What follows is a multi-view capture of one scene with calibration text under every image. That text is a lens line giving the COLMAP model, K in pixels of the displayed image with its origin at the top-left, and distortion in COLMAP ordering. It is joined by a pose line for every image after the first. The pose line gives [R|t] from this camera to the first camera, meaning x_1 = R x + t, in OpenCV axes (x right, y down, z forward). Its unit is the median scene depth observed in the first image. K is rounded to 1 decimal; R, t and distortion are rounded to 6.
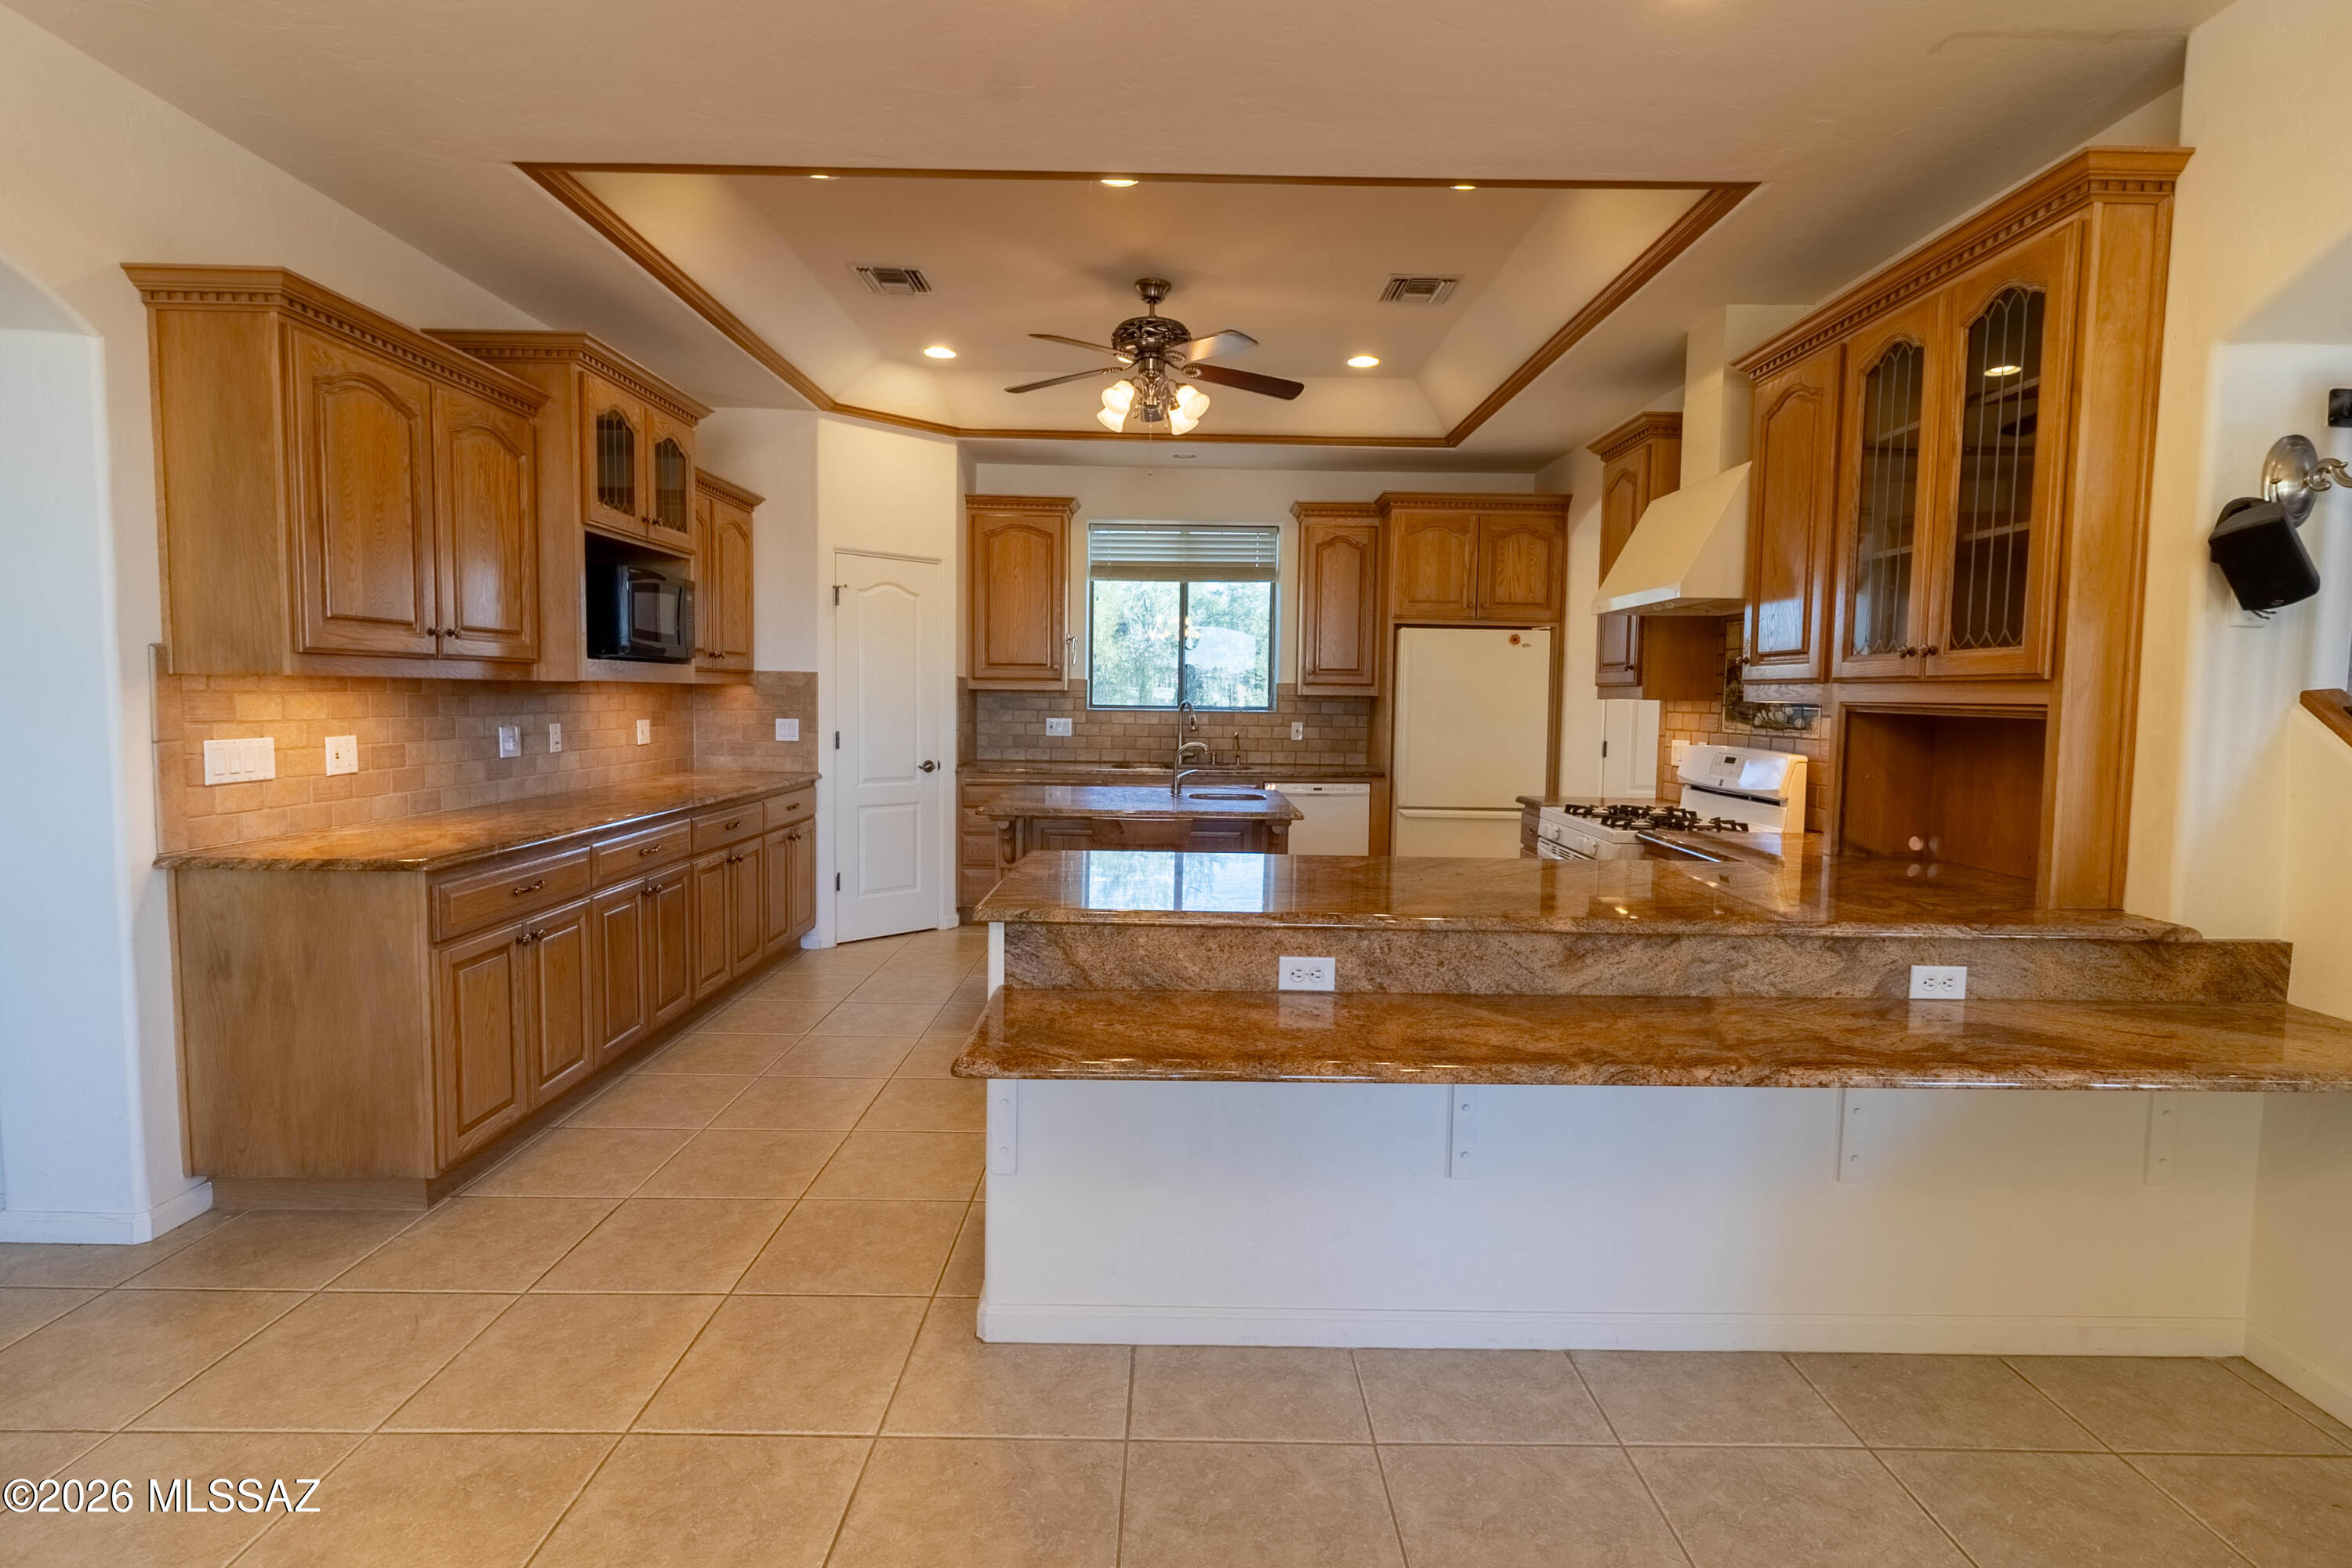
lens RADIAL K [[1077.0, 0, 1174.6], [0, 1077.0, 769.7], [0, 0, 1]] dist [0.000239, 0.000015]
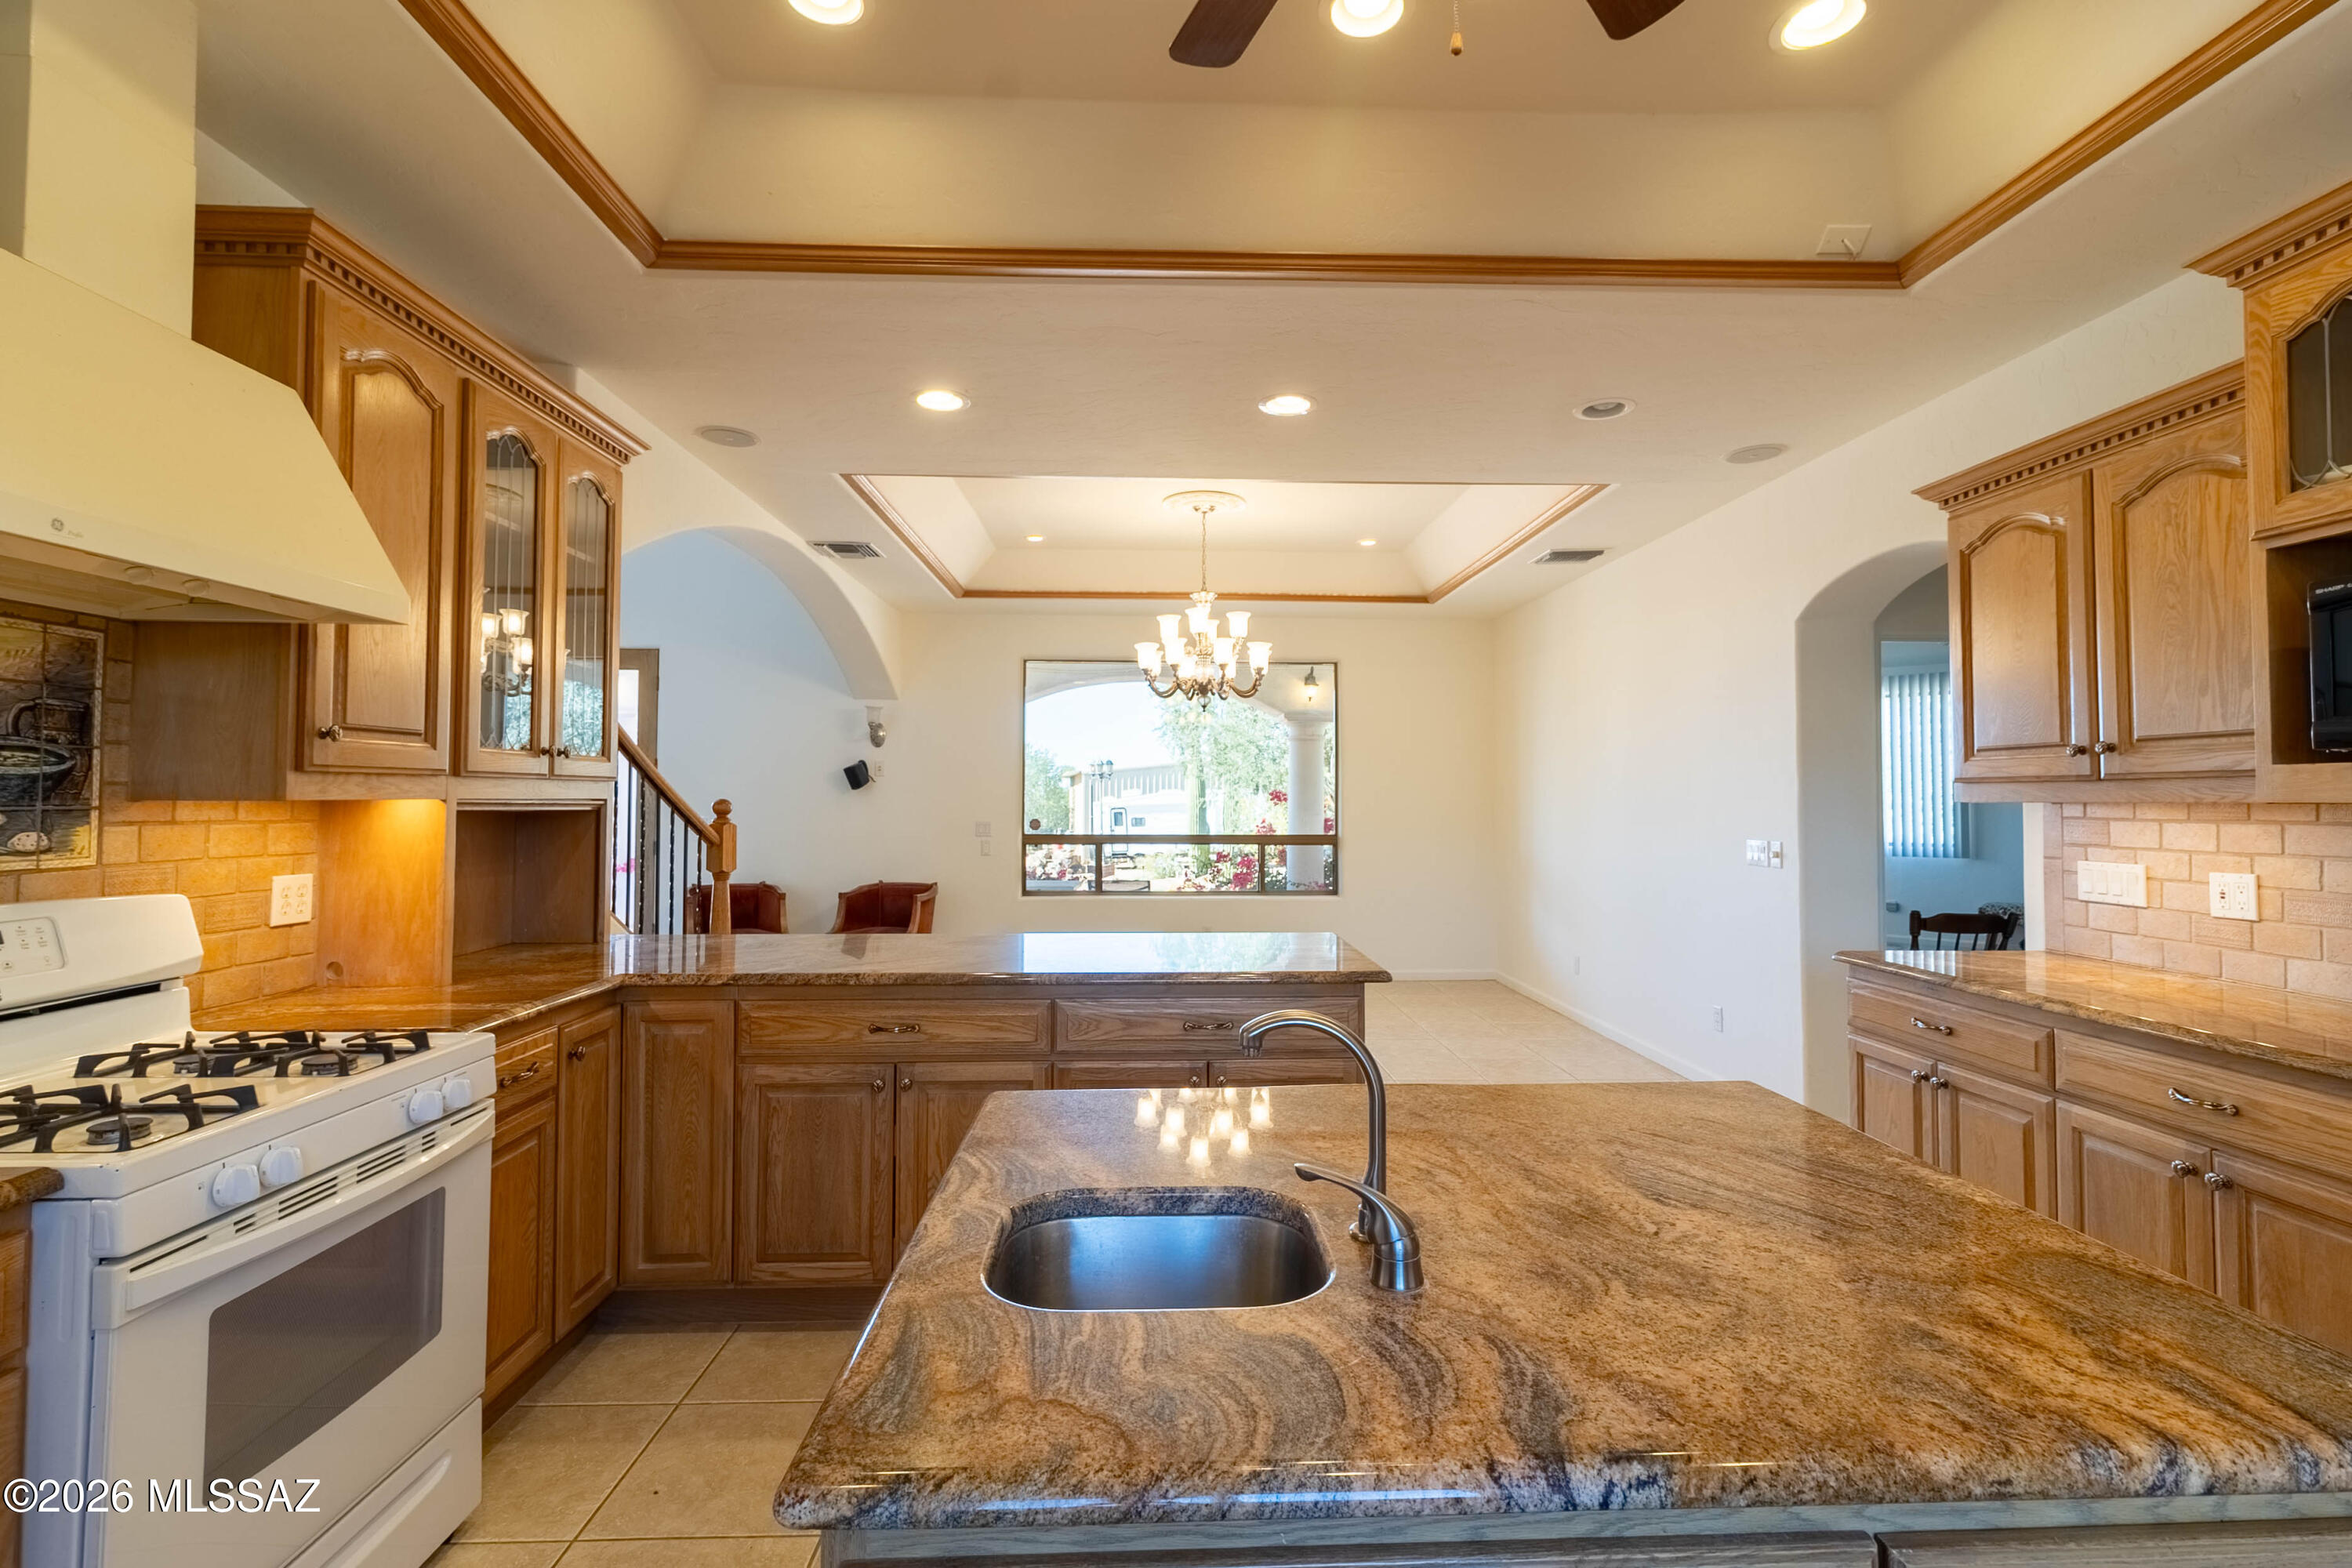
lens RADIAL K [[1077.0, 0, 1184.8], [0, 1077.0, 764.8], [0, 0, 1]] dist [0.000239, 0.000015]
pose [[-0.999177, -0.020163, -0.035197, 0.066376], [-0.021527, 0.999014, 0.038824, -0.117719], [0.034379, 0.039550, -0.998626, 1.626411]]
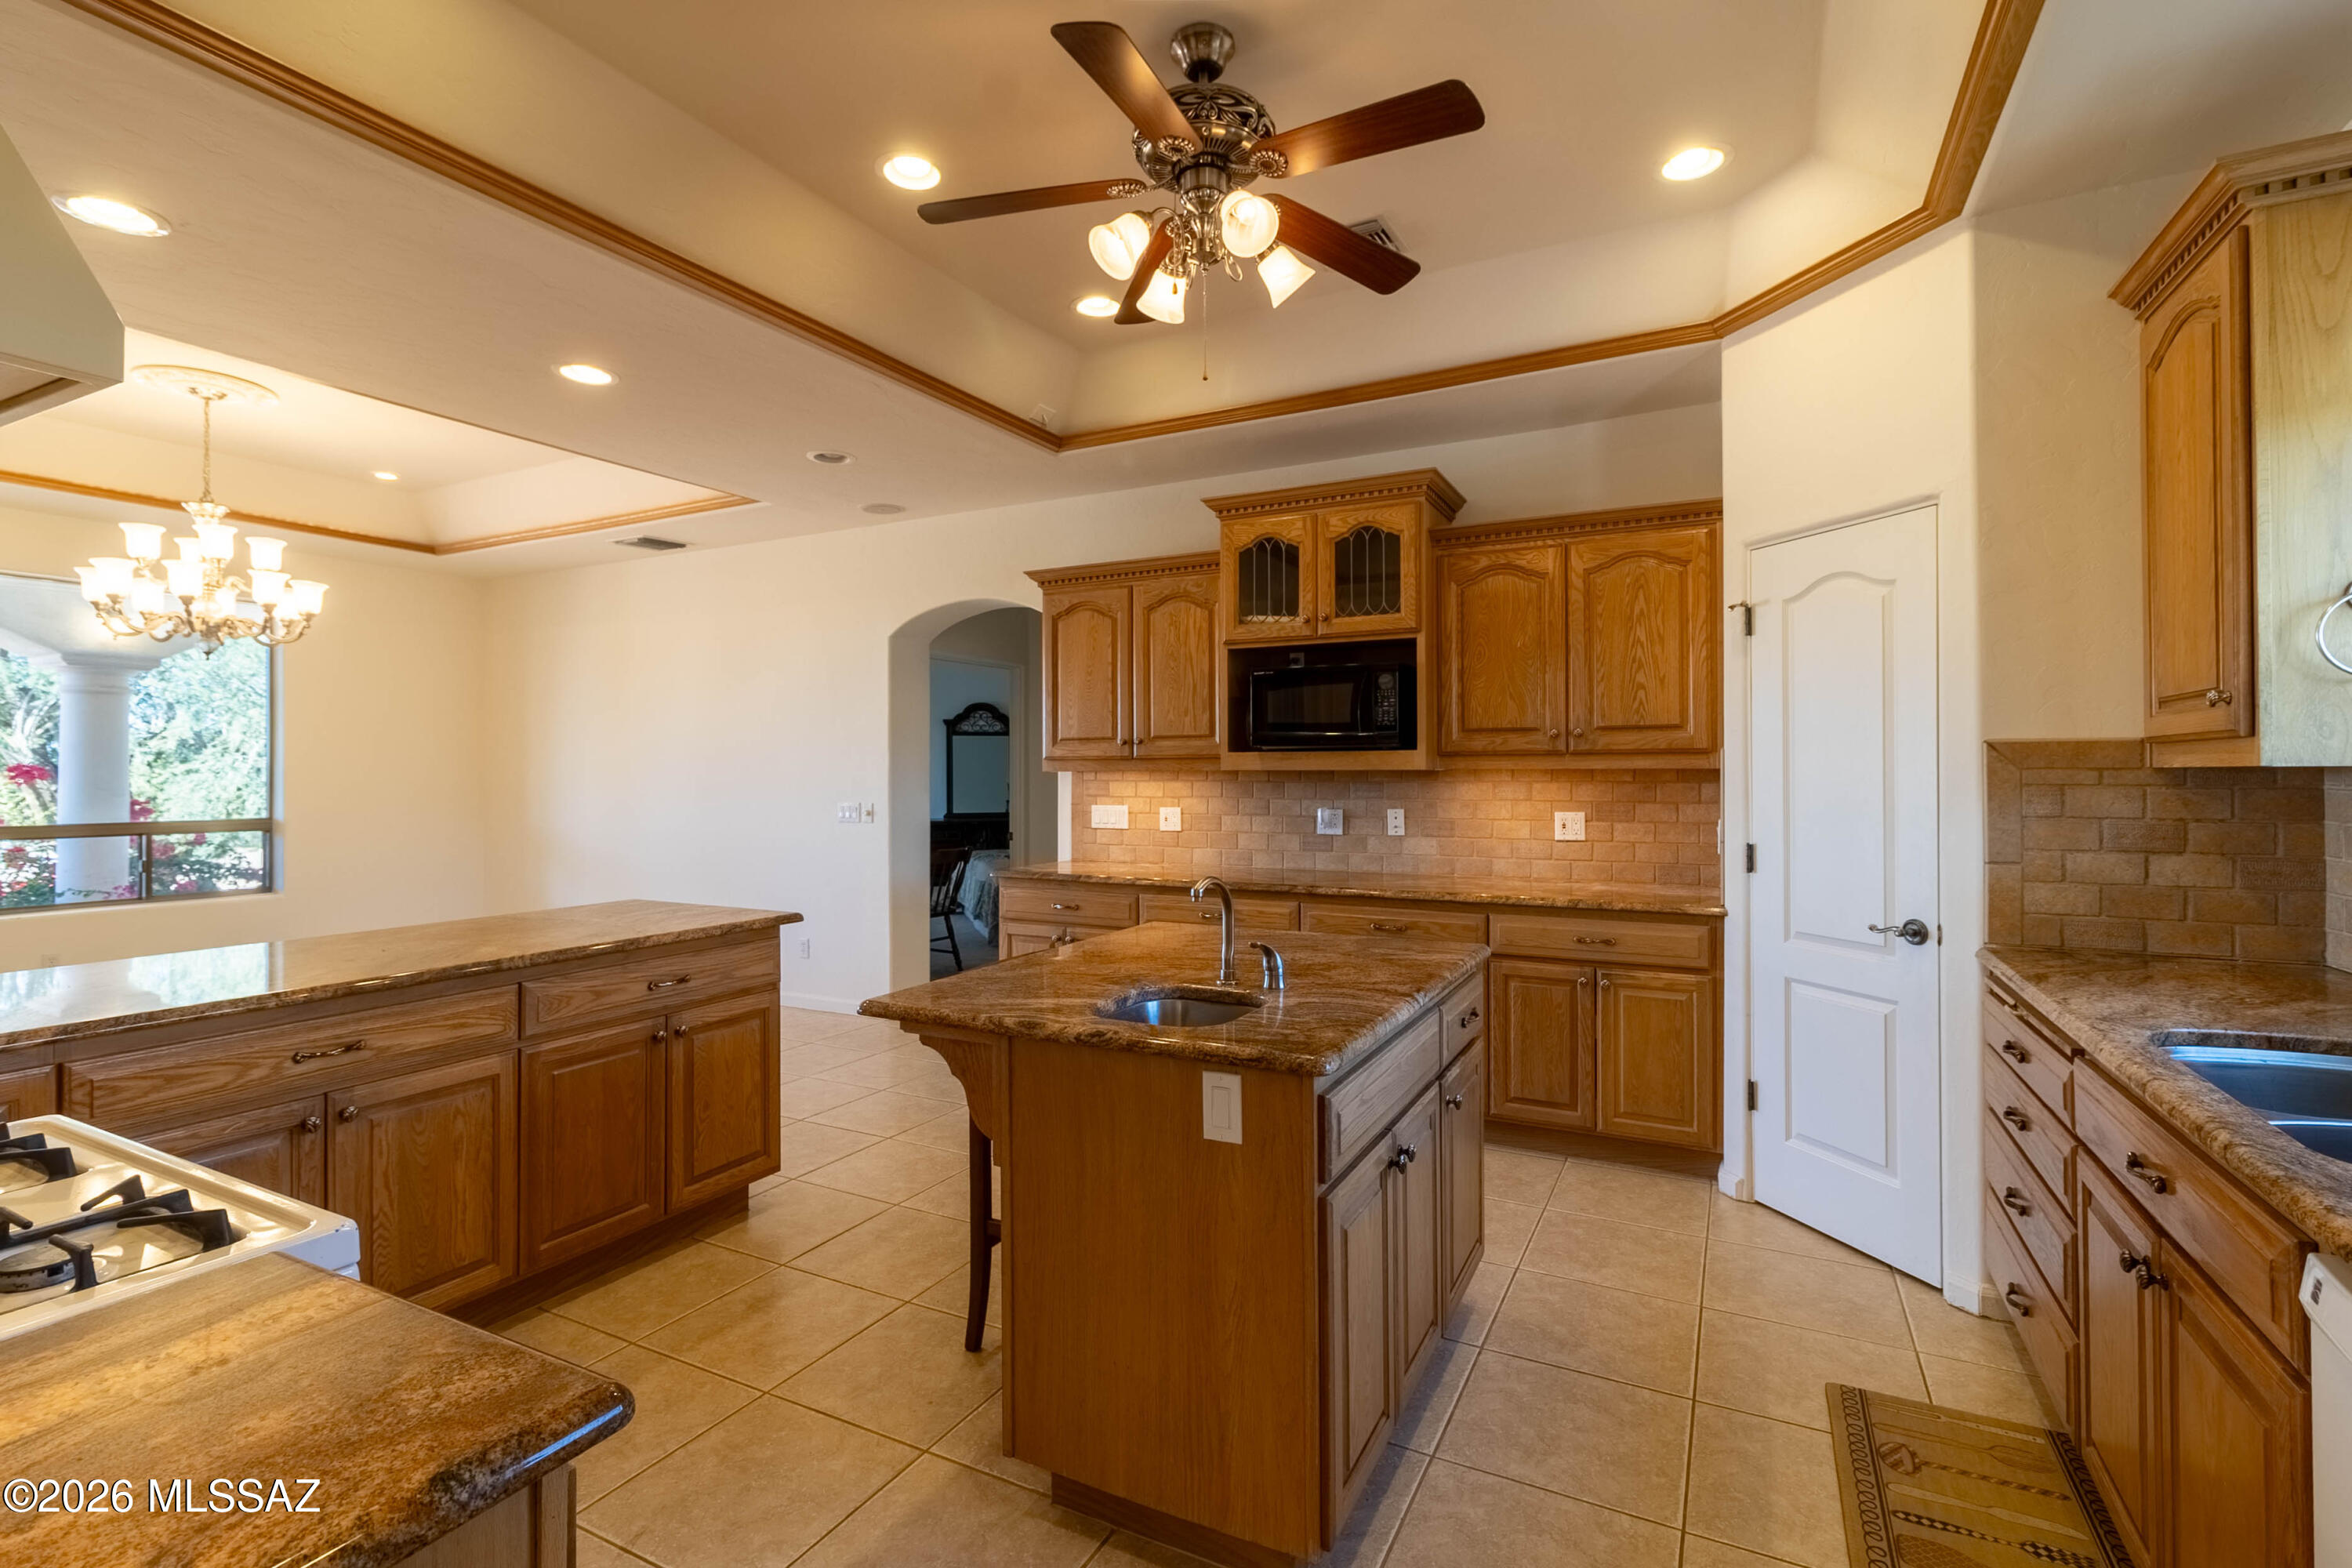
lens RADIAL K [[1077.0, 0, 1183.5], [0, 1077.0, 779.9], [0, 0, 1]] dist [0.000239, 0.000015]
pose [[-0.461889, -0.007587, -0.886905, 0.588357], [-0.066637, 0.997434, 0.026172, -0.104786], [0.884431, 0.071189, -0.461209, 1.584906]]
